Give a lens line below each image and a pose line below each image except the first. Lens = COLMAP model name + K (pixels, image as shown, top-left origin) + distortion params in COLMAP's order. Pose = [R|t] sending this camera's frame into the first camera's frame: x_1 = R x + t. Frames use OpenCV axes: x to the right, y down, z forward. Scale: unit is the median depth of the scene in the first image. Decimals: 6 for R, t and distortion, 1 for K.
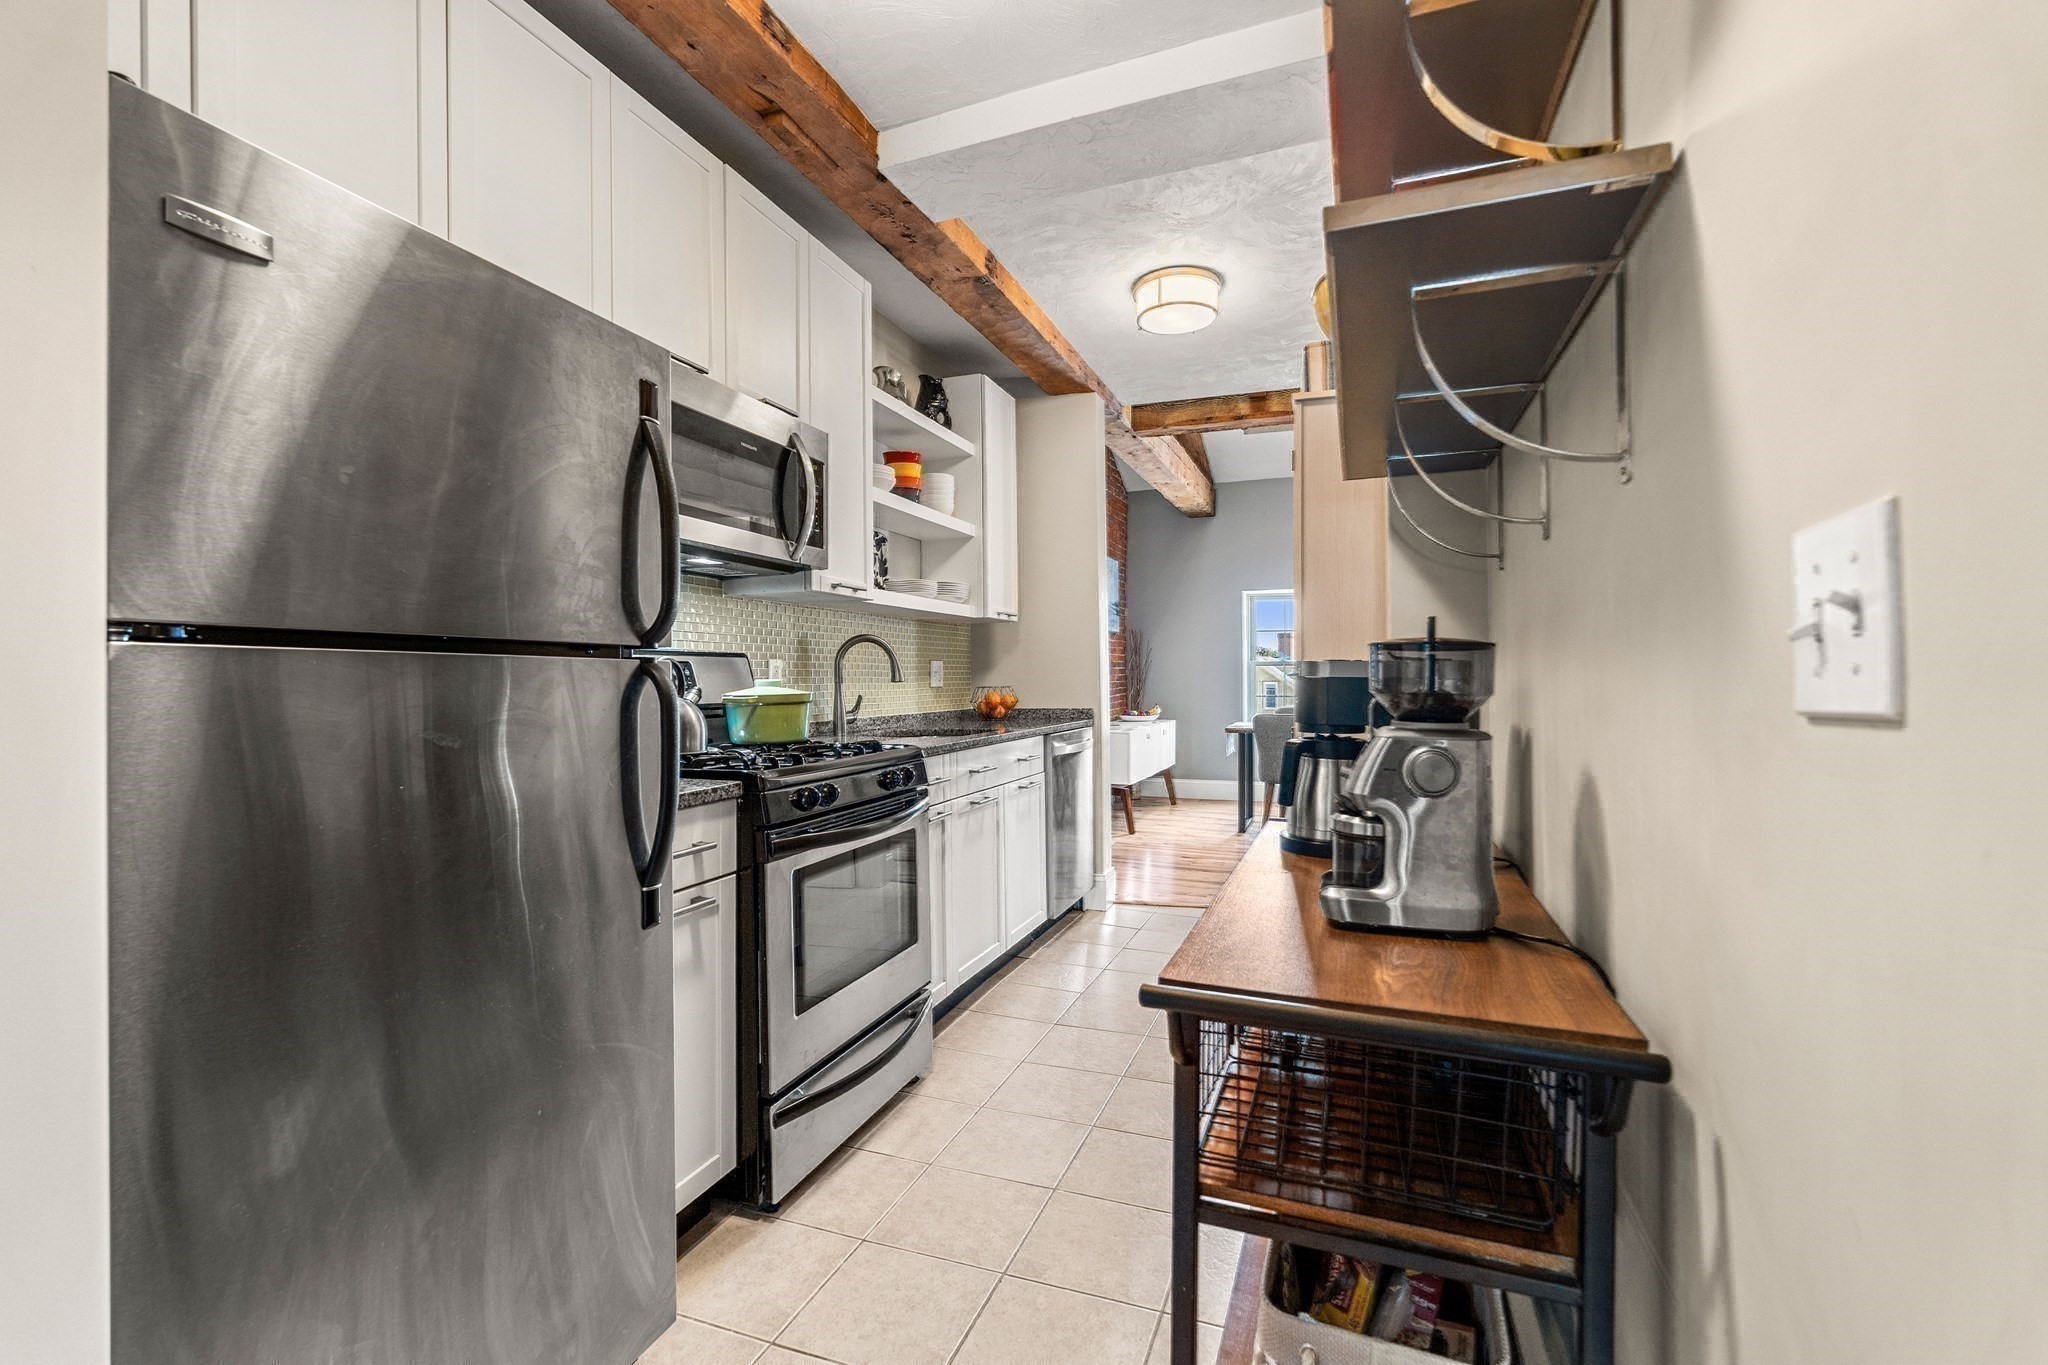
lens RADIAL K [[910.3, 0, 1018.8], [0, 910.3, 677.4], [0, 0, 1]] dist [-0.000306, 0.000402]
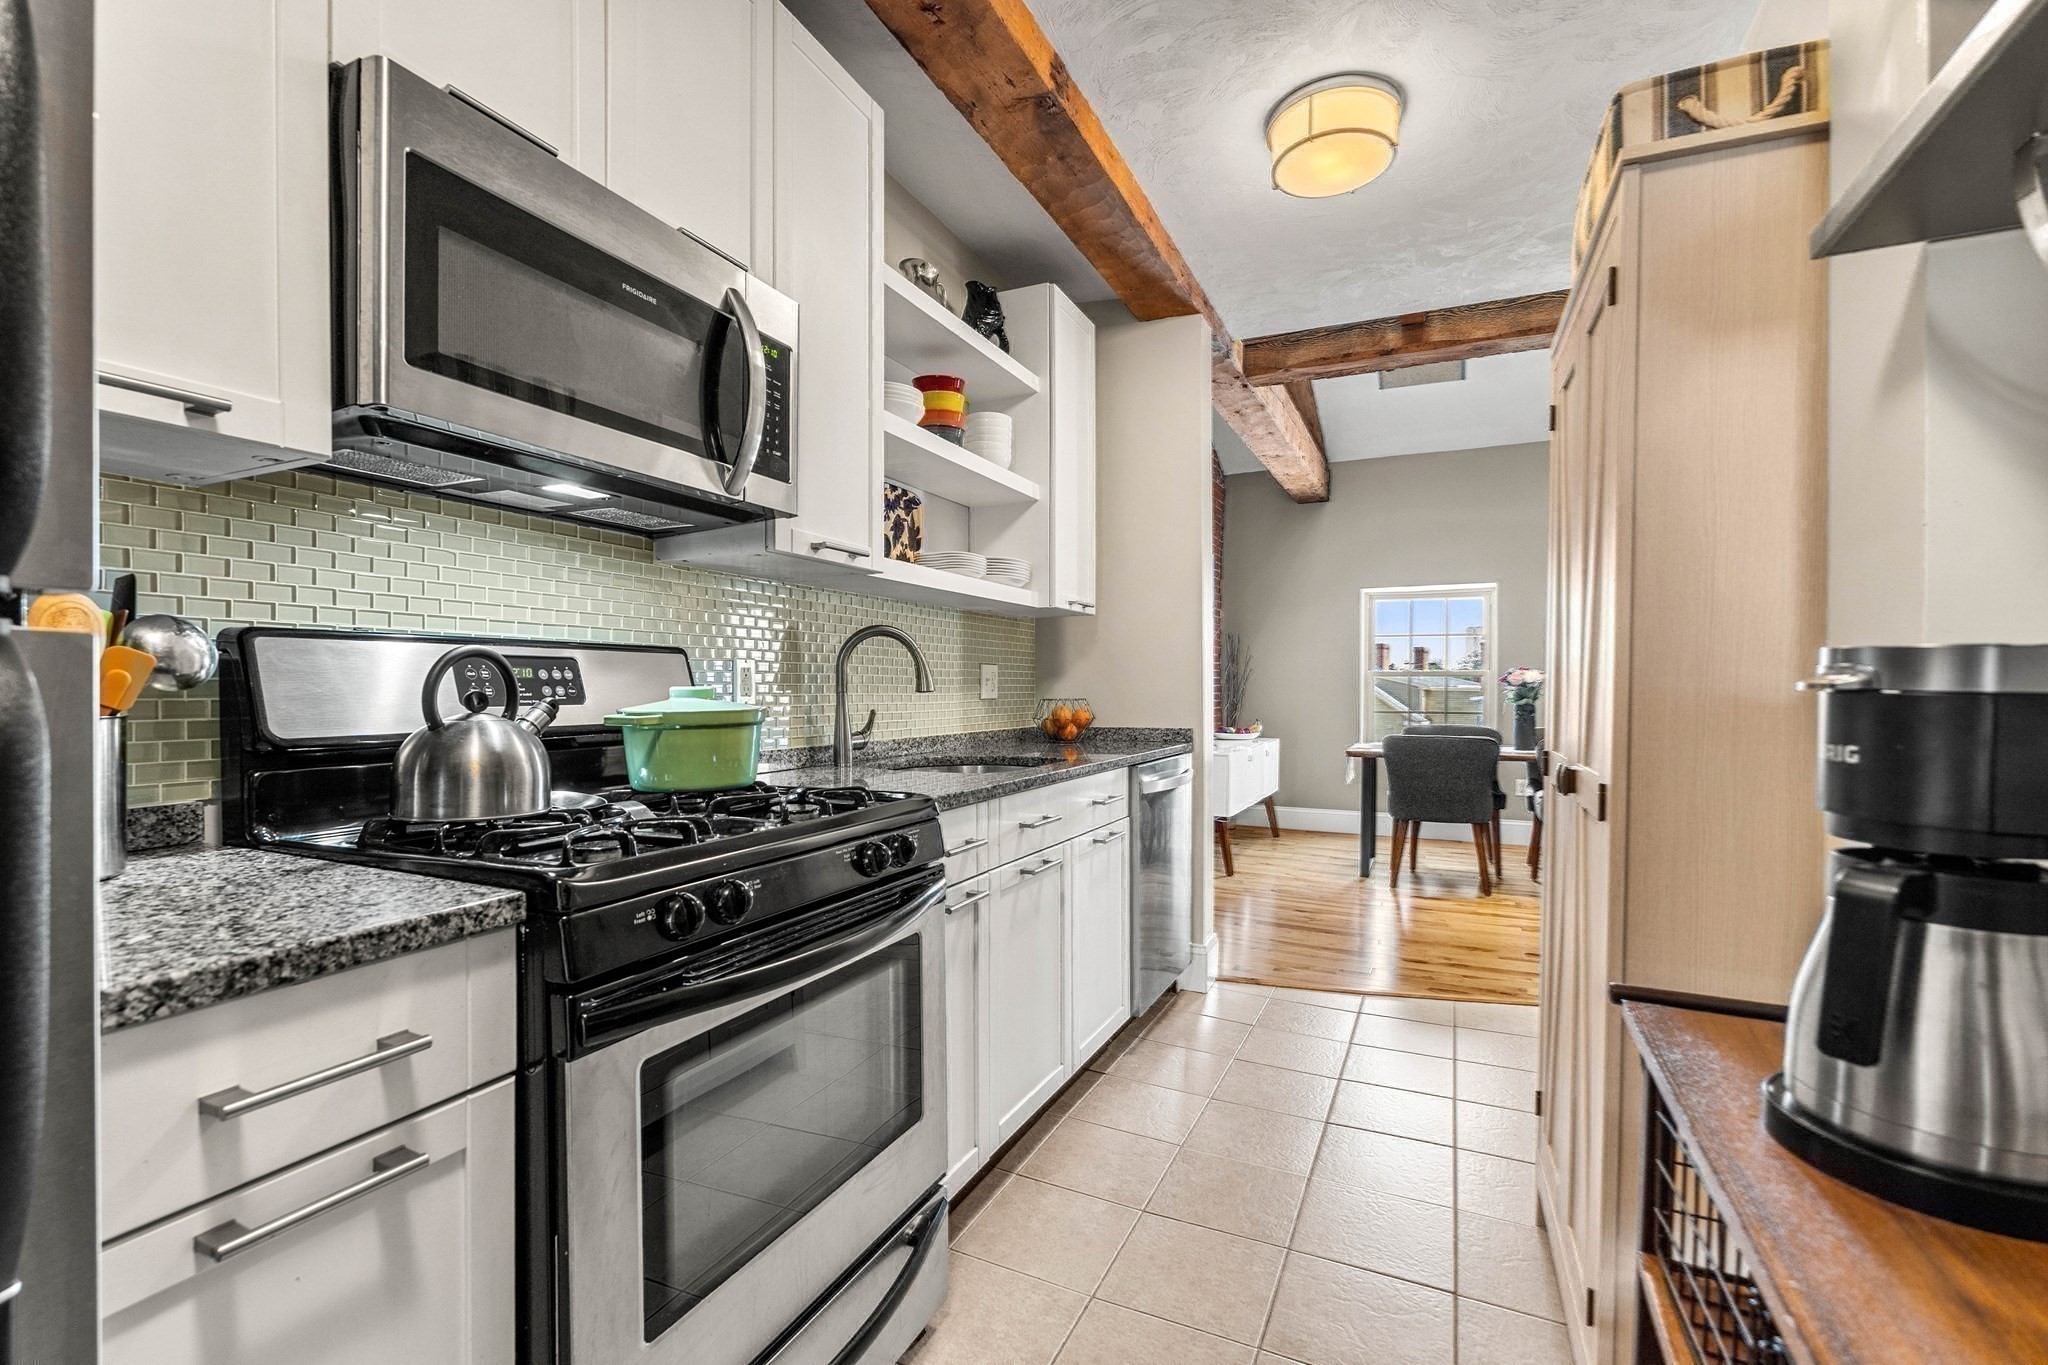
lens RADIAL K [[910.3, 0, 1035.3], [0, 910.3, 712.7], [0, 0, 1]] dist [-0.000306, 0.000402]
pose [[0.997545, 0.010984, -0.069167, 0.002997], [-0.009029, 0.999552, 0.028525, 0.000119], [0.069450, -0.027831, 0.997197, 0.280072]]
